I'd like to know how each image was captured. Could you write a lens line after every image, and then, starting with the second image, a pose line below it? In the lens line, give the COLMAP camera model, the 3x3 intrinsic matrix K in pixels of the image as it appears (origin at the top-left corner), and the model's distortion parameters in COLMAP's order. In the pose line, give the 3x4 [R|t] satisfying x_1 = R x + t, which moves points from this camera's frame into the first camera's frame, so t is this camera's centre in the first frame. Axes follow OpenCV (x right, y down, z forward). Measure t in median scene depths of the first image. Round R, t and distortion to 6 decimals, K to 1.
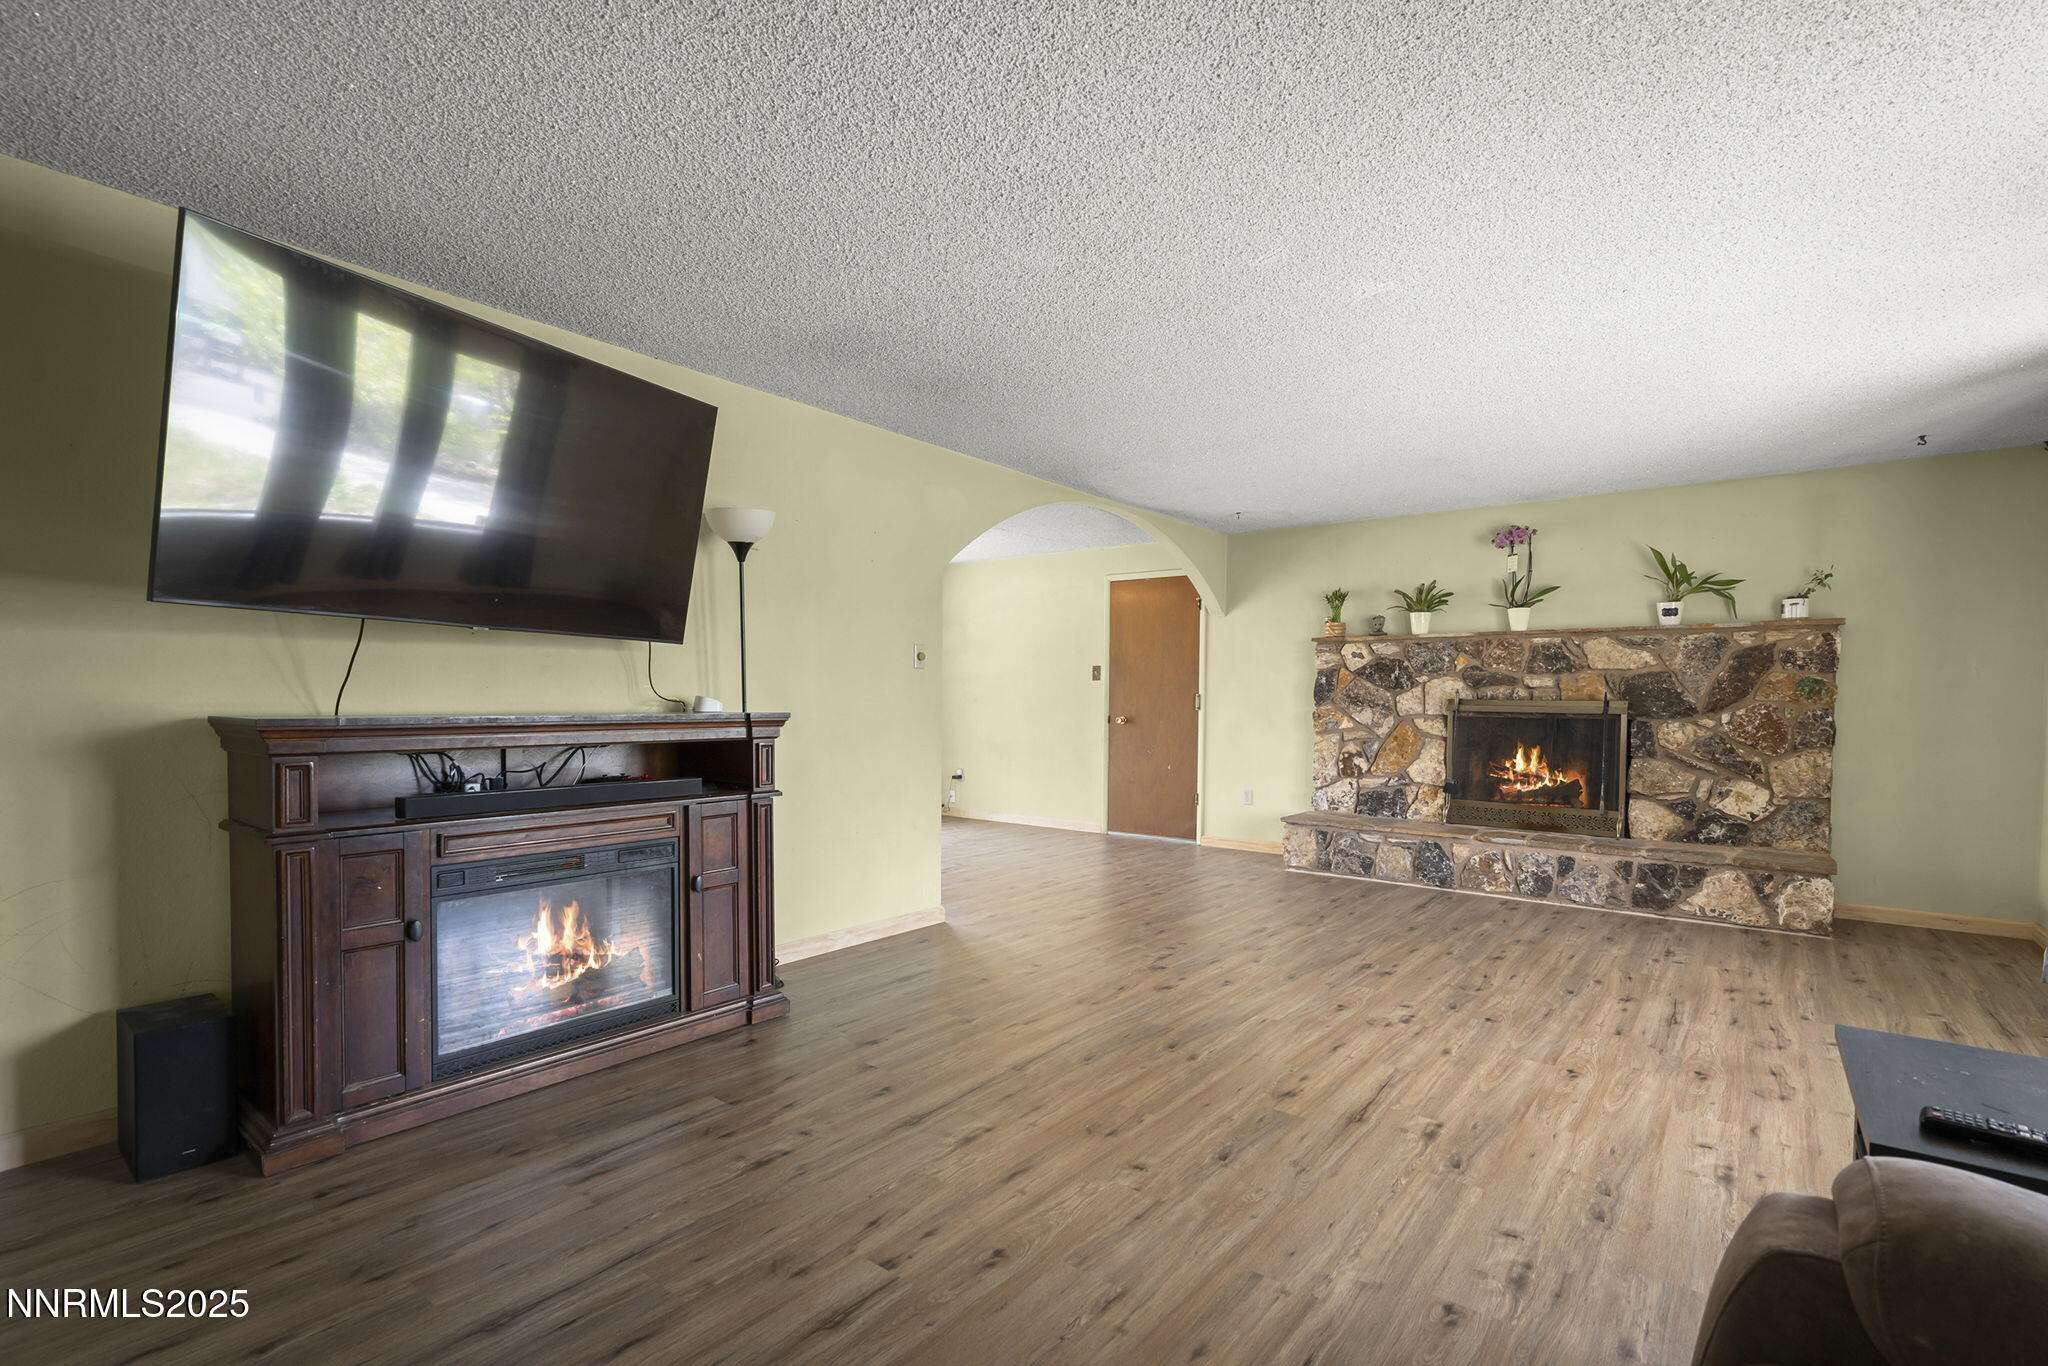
lens RADIAL K [[929.6, 0, 1024.6], [0, 929.6, 699.0], [0, 0, 1]] dist [0.000849, 0.000241]
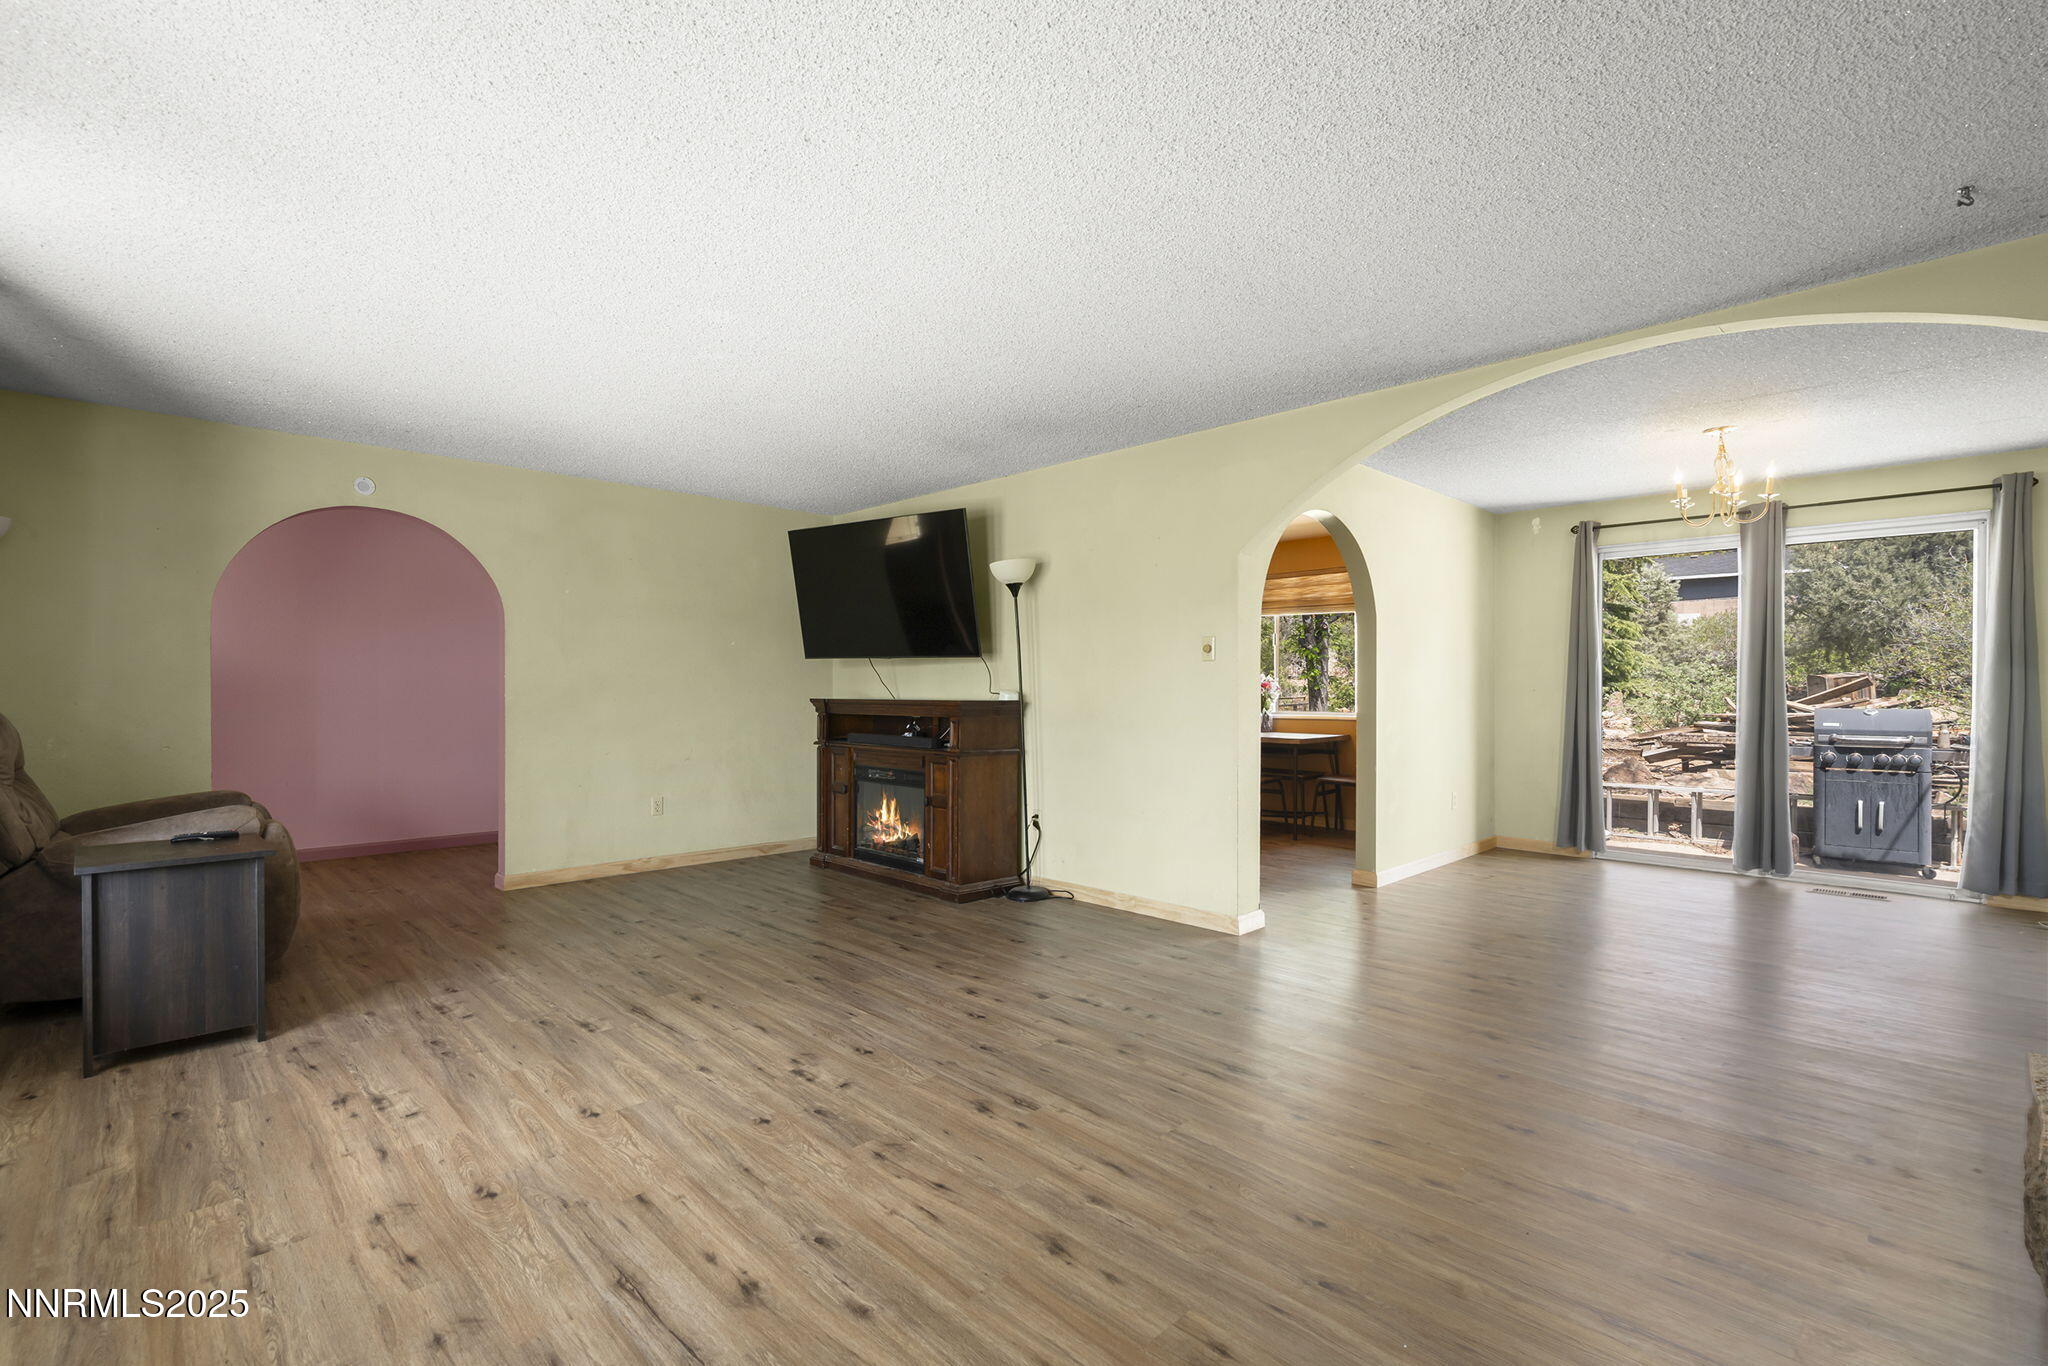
lens RADIAL K [[929.6, 0, 1024.6], [0, 929.6, 699.0], [0, 0, 1]] dist [0.000849, 0.000241]
pose [[-0.126869, 0.001943, -0.991918, 1.362835], [-0.003449, 0.999991, 0.002400, 0.011750], [0.991914, 0.003726, -0.126861, 1.473012]]
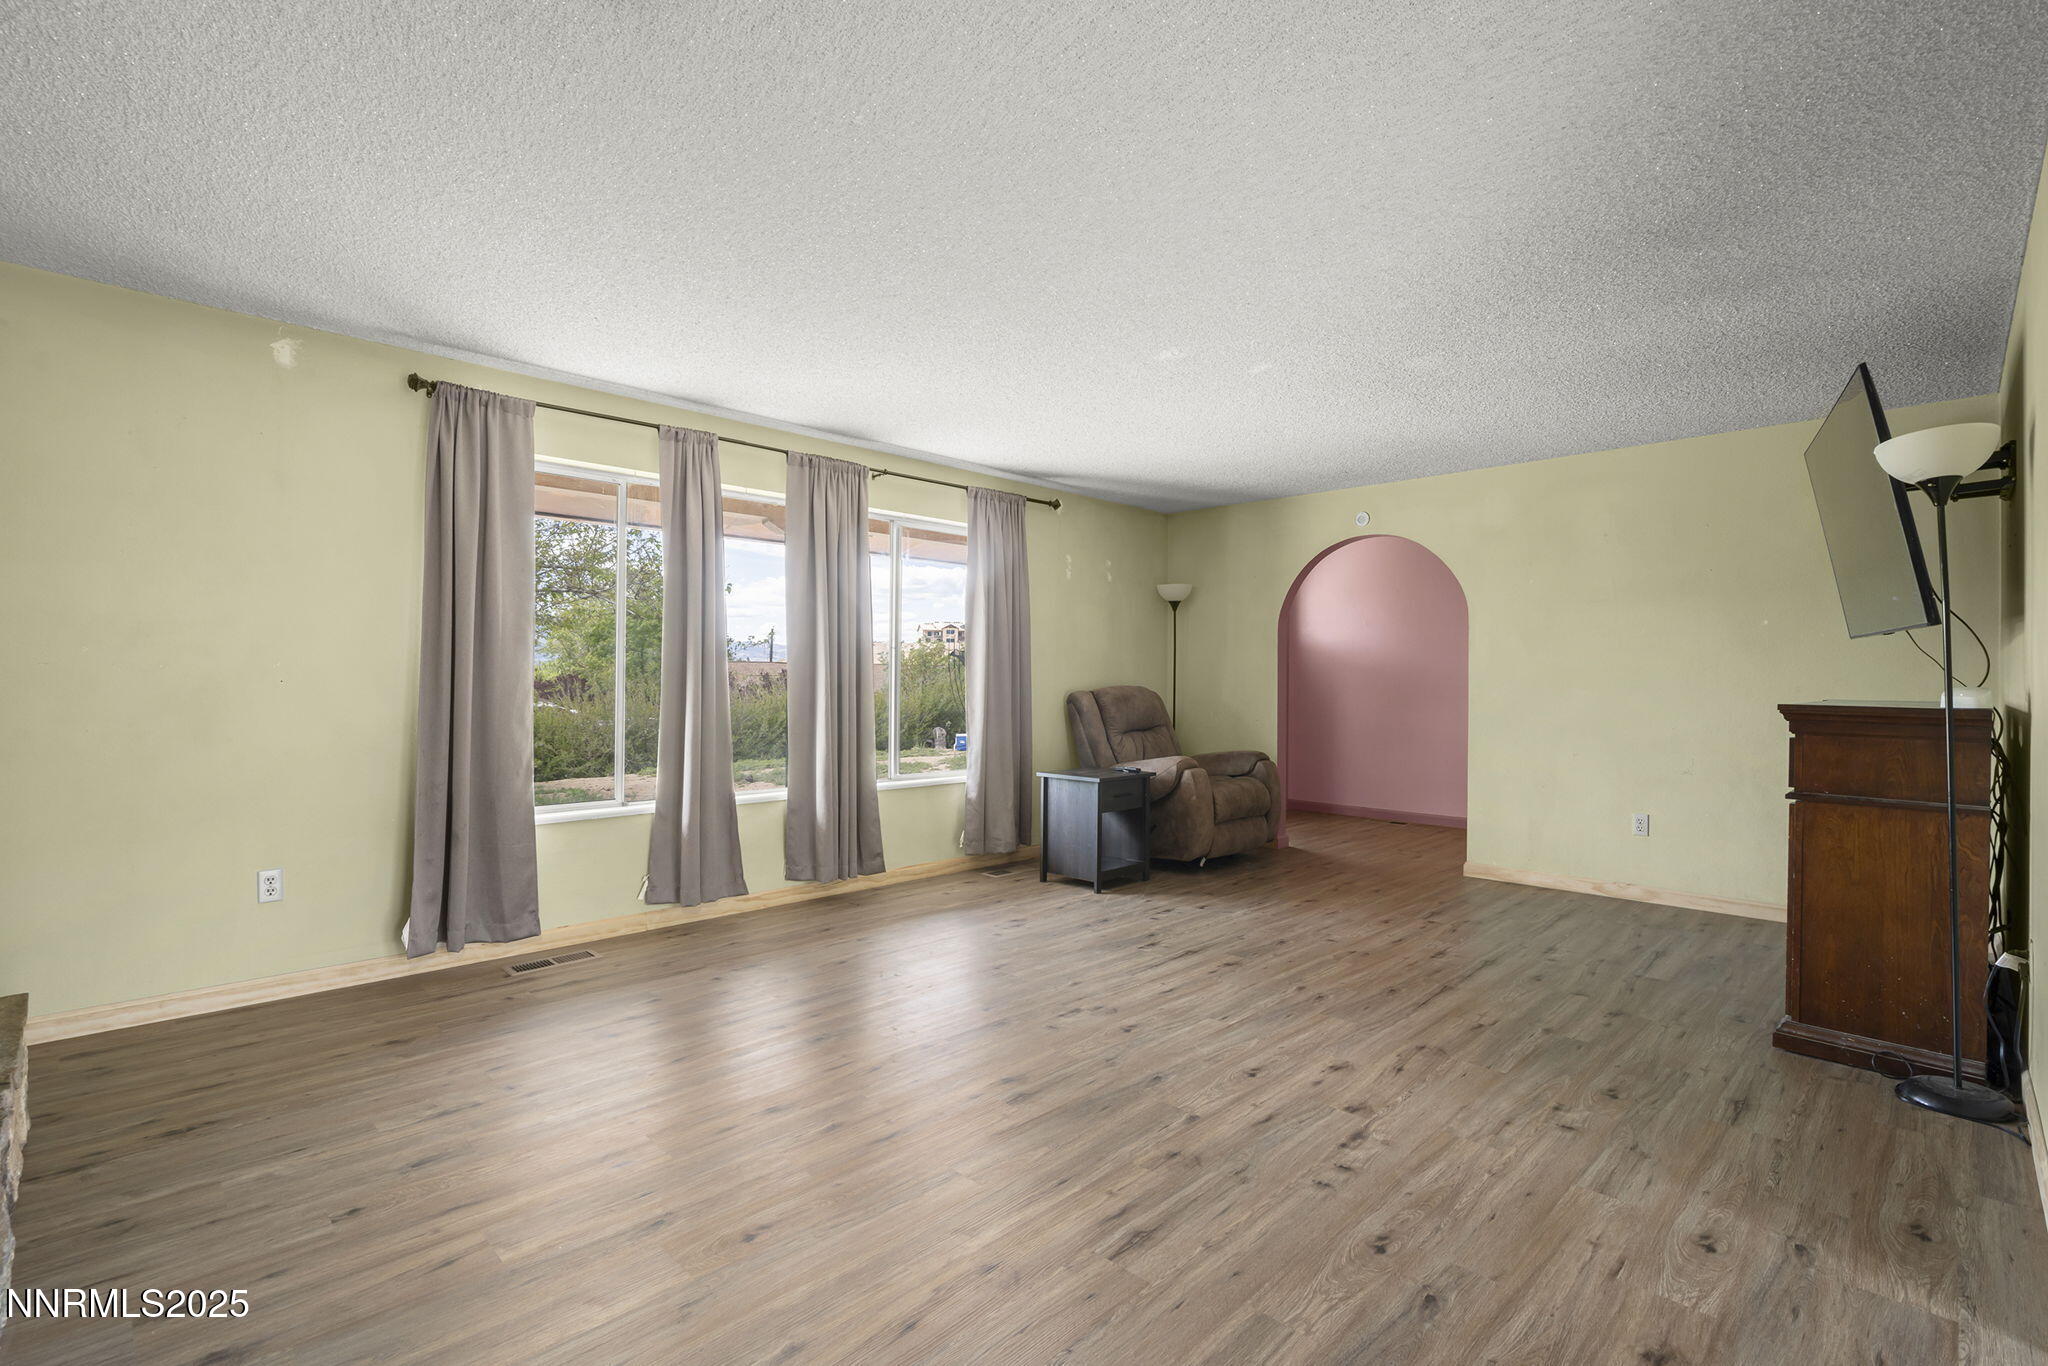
lens RADIAL K [[929.6, 0, 1024.6], [0, 929.6, 699.0], [0, 0, 1]] dist [0.000849, 0.000241]
pose [[-0.994174, -0.017297, 0.106389, 0.412529], [-0.014914, 0.999621, 0.023156, -0.000298], [-0.106749, 0.021435, -0.994055, 2.216709]]
